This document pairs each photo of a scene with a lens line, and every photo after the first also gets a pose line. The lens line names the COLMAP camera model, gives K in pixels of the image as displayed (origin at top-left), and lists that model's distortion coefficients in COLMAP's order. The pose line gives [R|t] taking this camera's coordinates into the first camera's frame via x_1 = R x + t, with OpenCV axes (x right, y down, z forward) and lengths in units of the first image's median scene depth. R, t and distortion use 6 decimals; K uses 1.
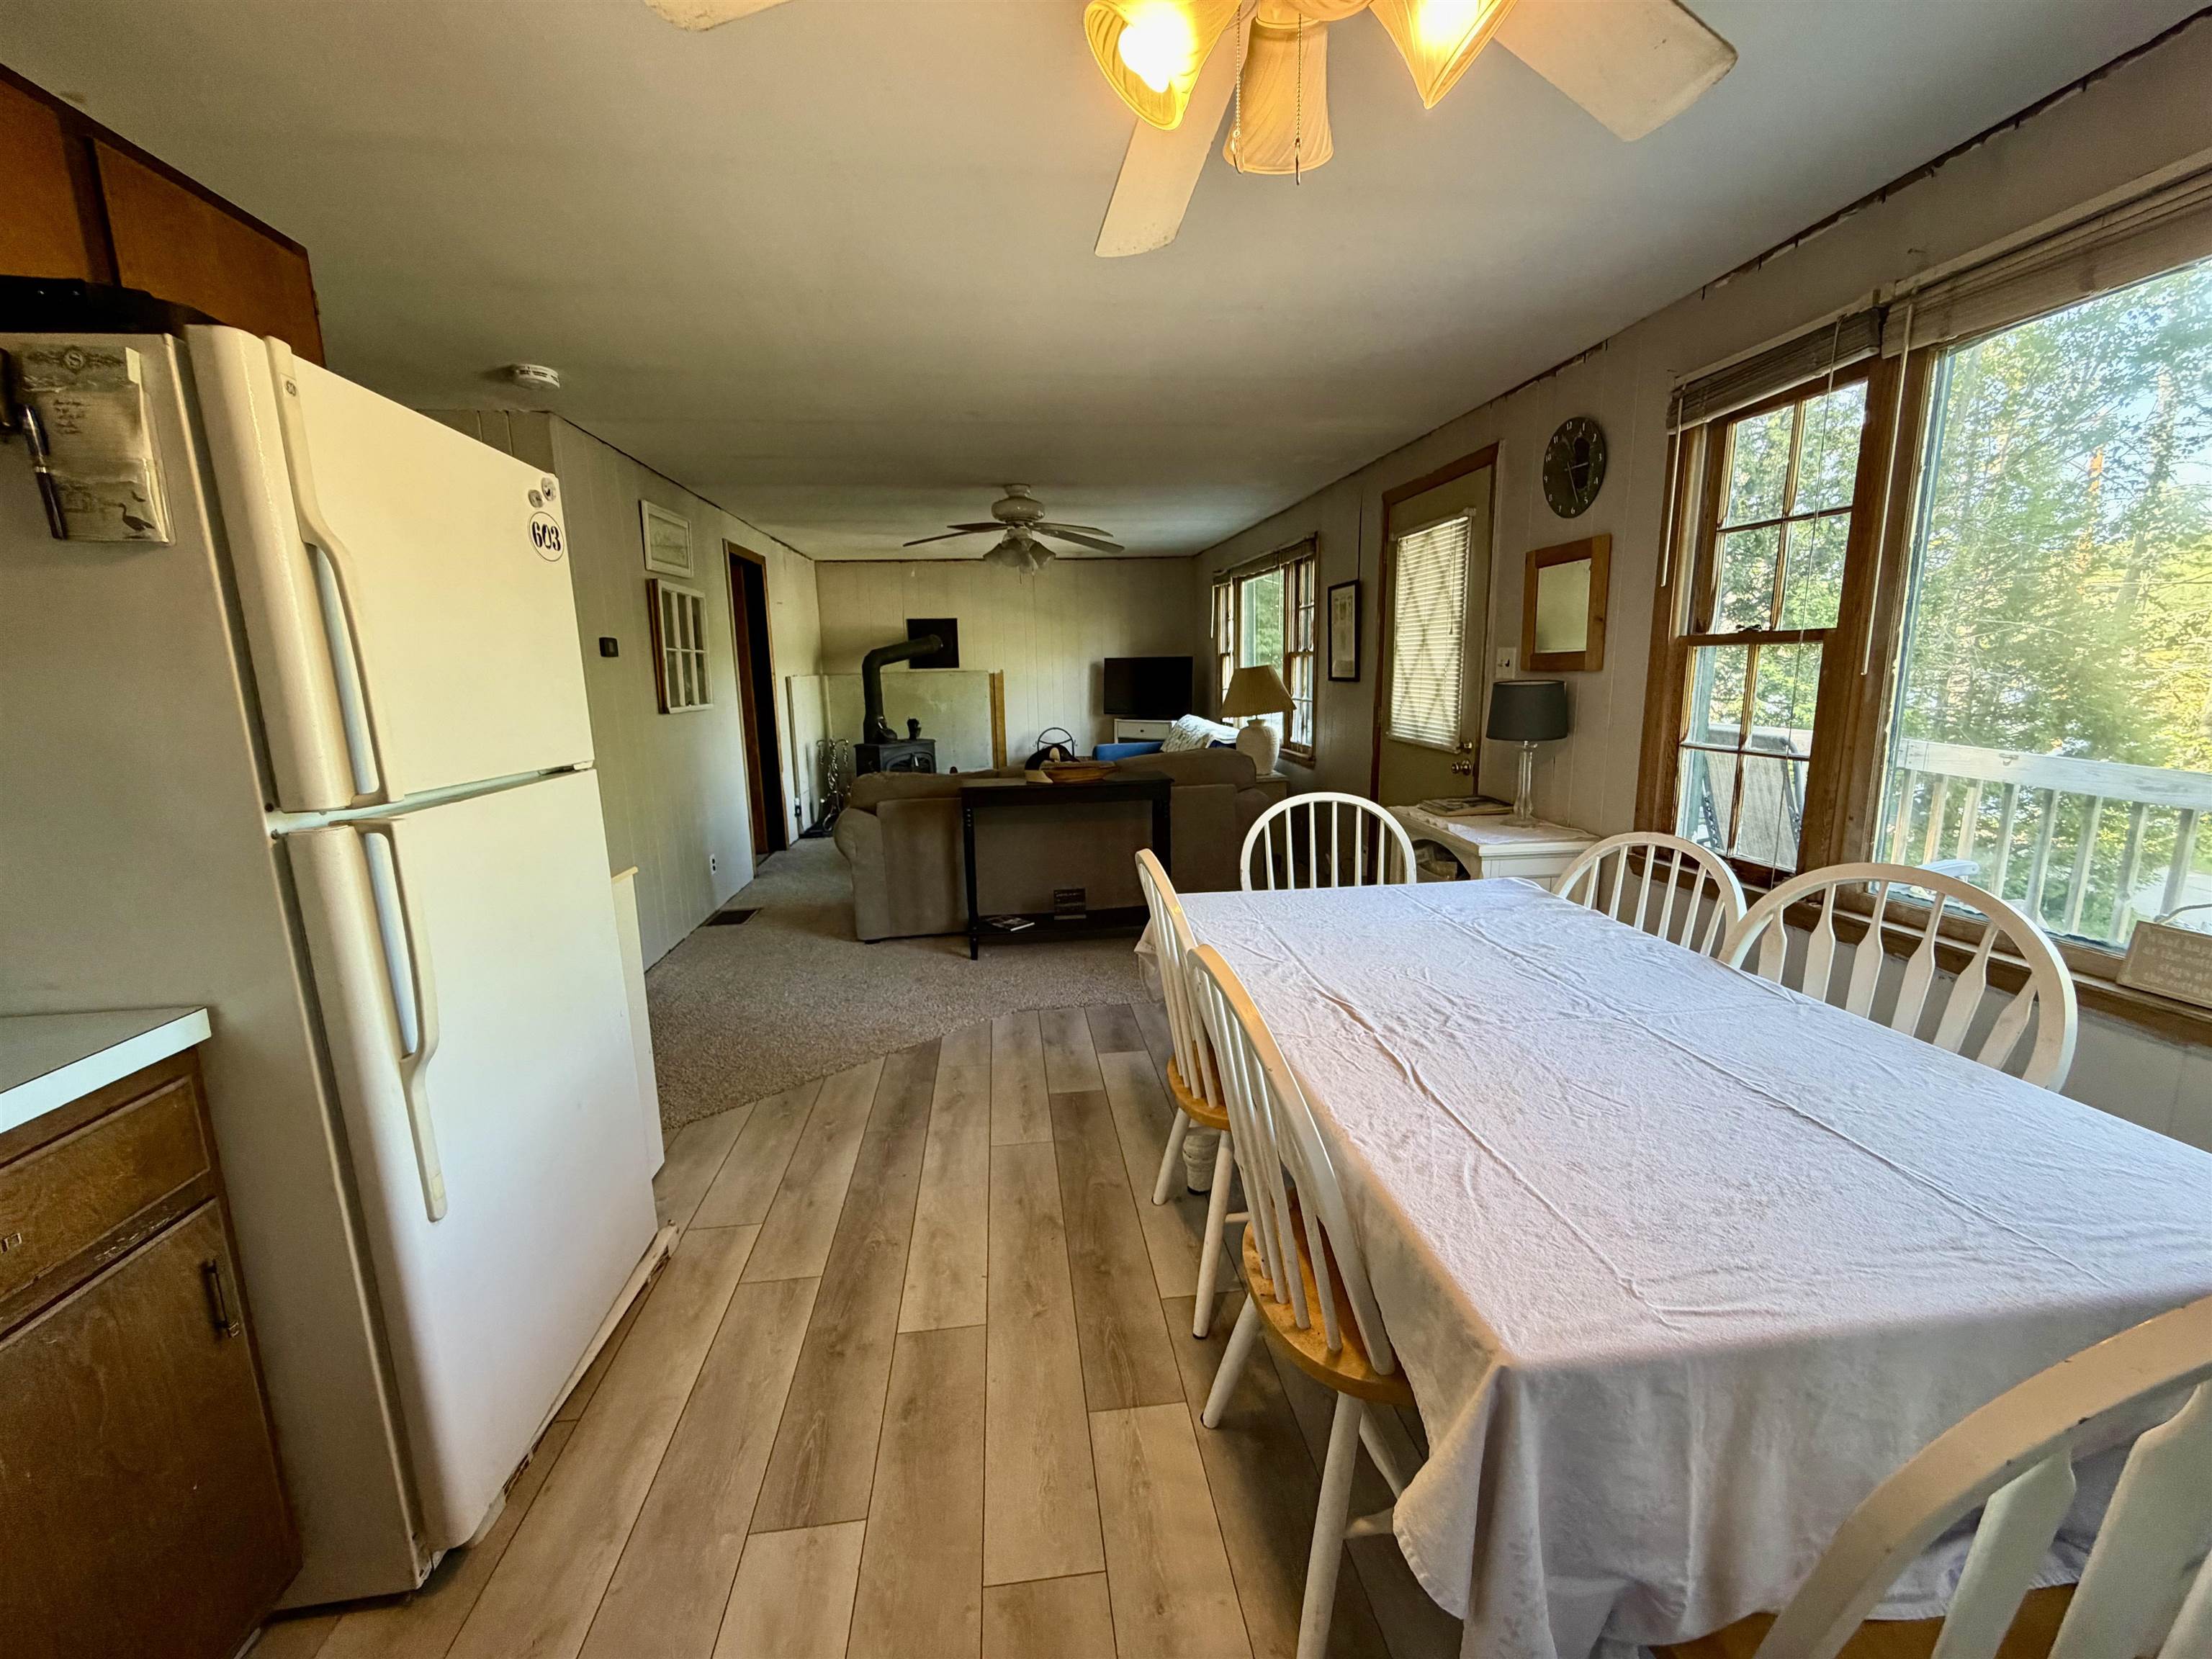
lens RADIAL K [[881.7, 0, 1101.6], [0, 881.7, 830.2], [0, 0, 1]] dist [-0.000675, 0.000331]
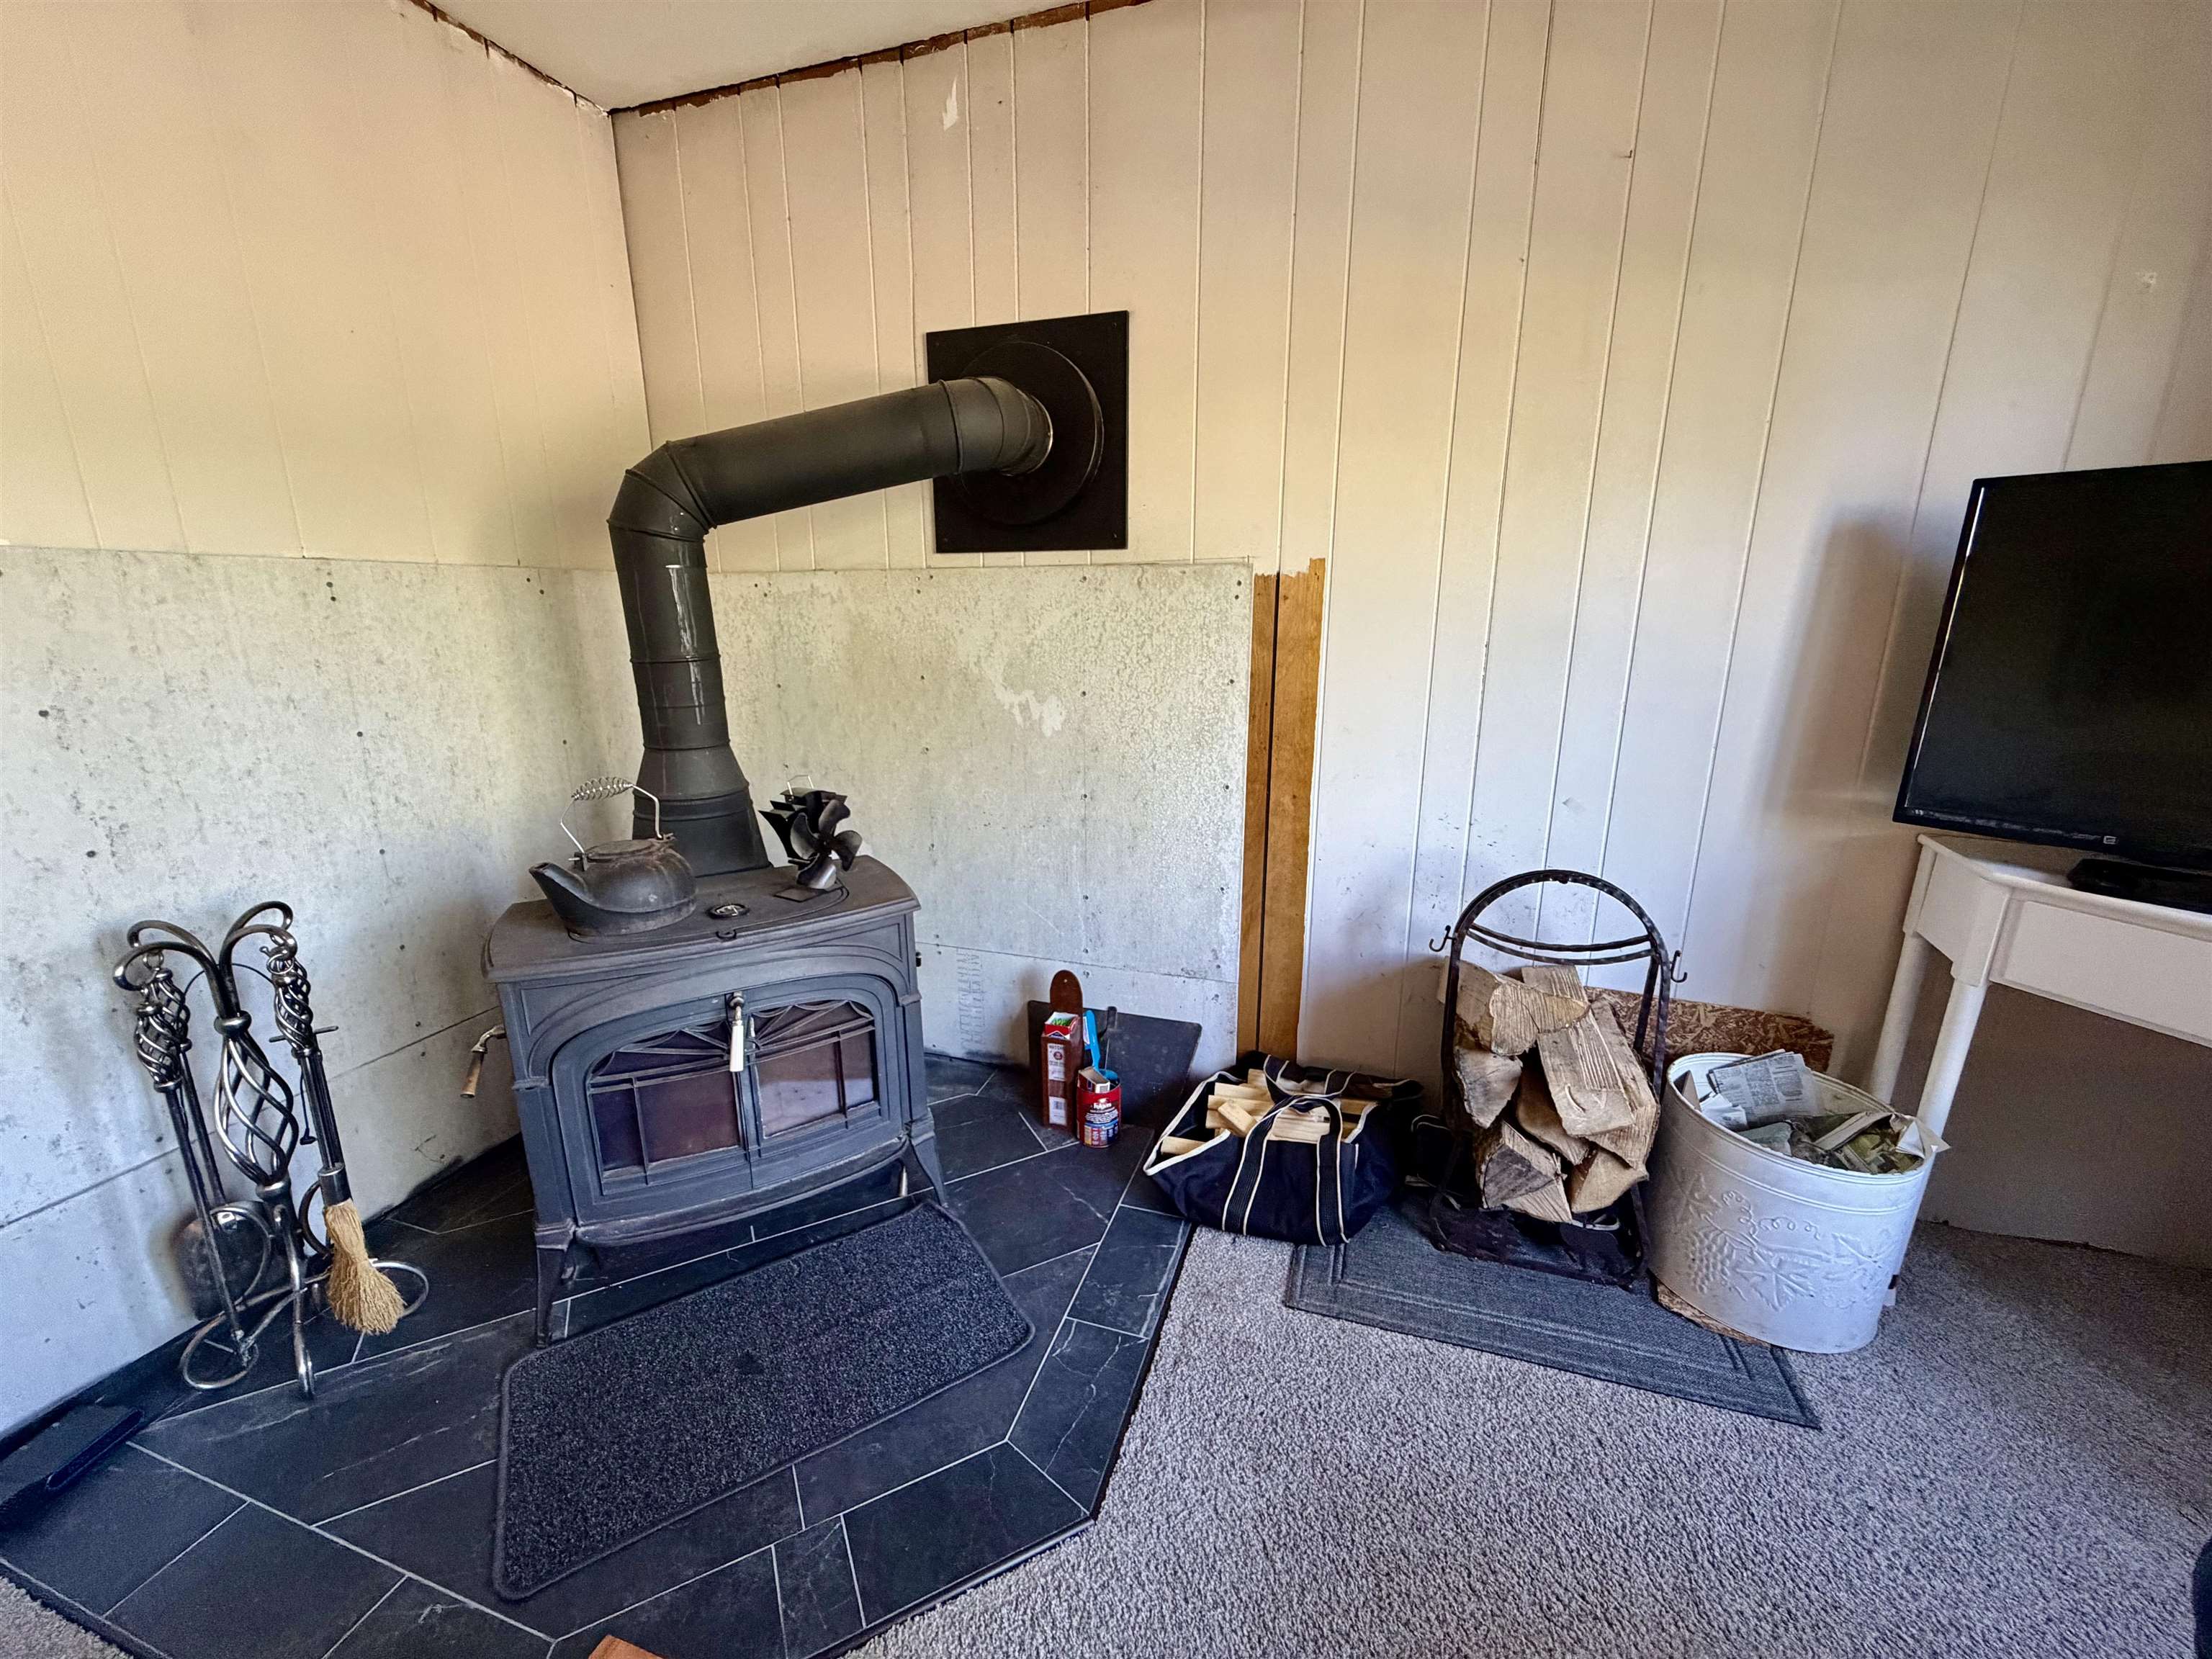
lens RADIAL K [[881.7, 0, 1098.9], [0, 881.7, 840.3], [0, 0, 1]] dist [-0.000675, 0.000331]
pose [[0.905015, 0.124807, -0.406659, -0.230052], [-0.093378, 0.990960, 0.096323, -0.453982], [0.415004, -0.049200, 0.908488, 2.725835]]
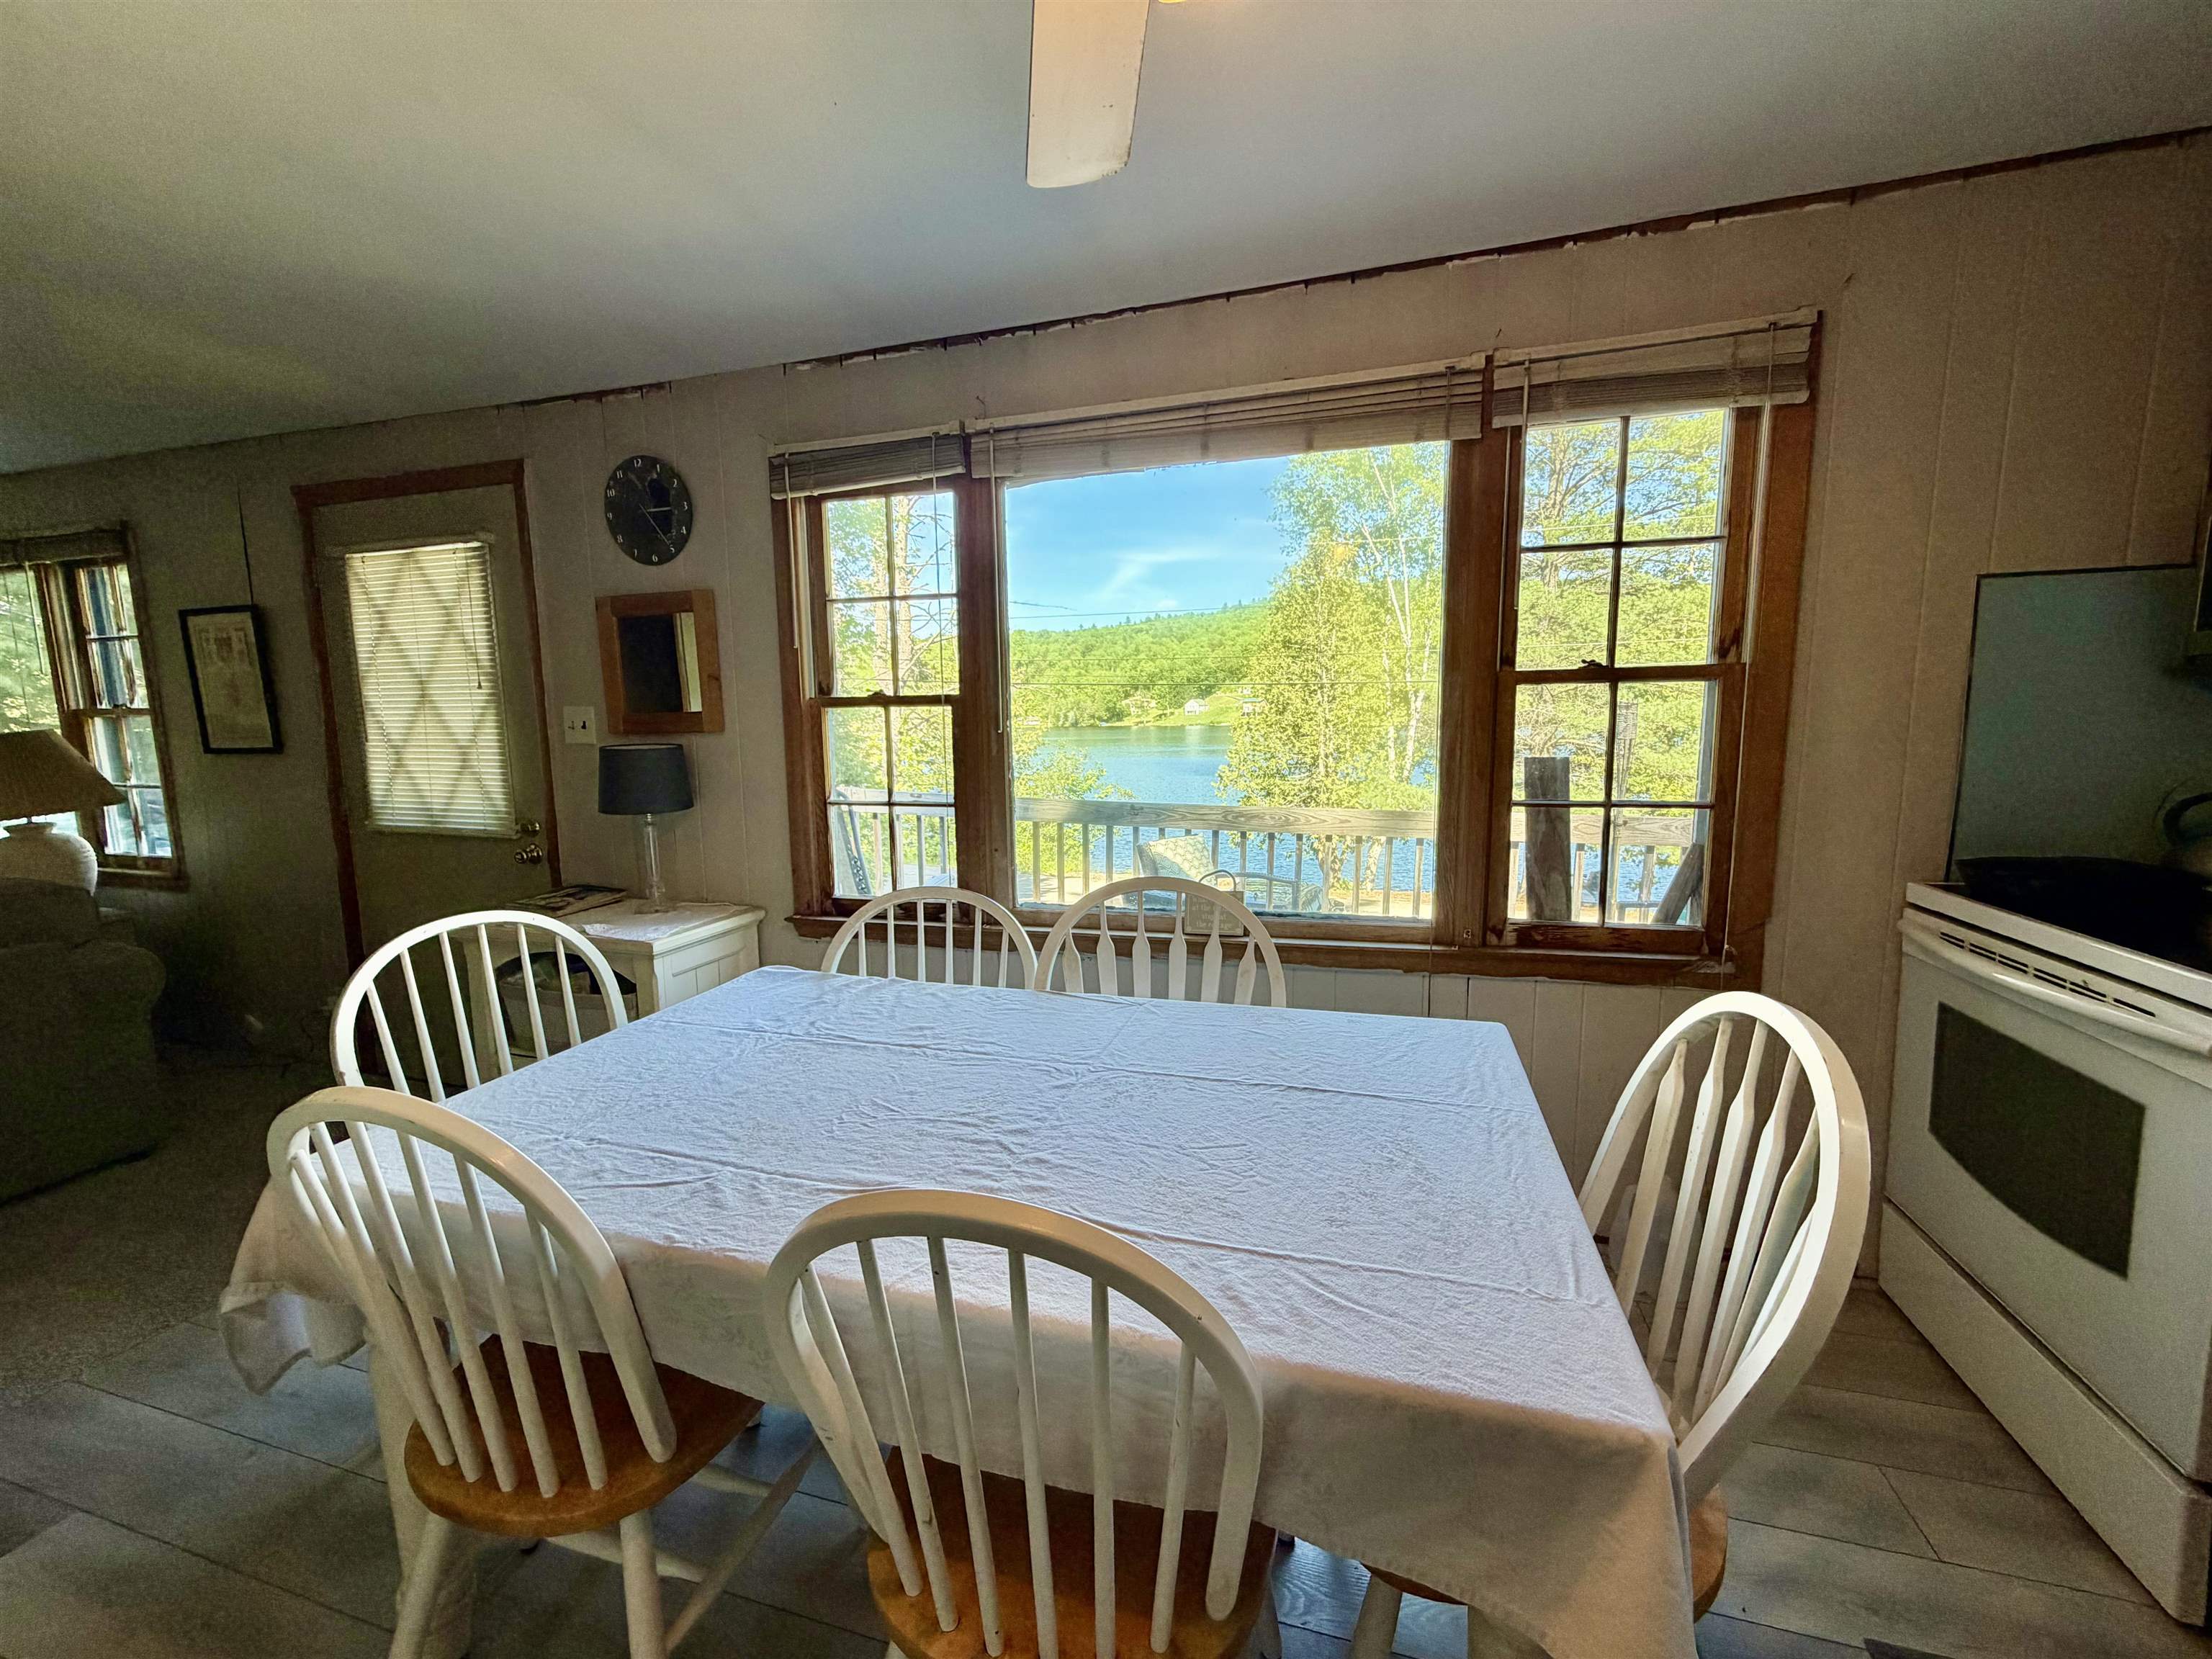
lens RADIAL K [[881.7, 0, 1101.9], [0, 881.7, 829.3], [0, 0, 1]] dist [-0.000675, 0.000331]
pose [[0.397909, -0.101879, 0.911750, -0.161573], [0.172512, 0.984396, 0.034708, -0.048595], [-0.901059, 0.143478, 0.409276, 0.307626]]
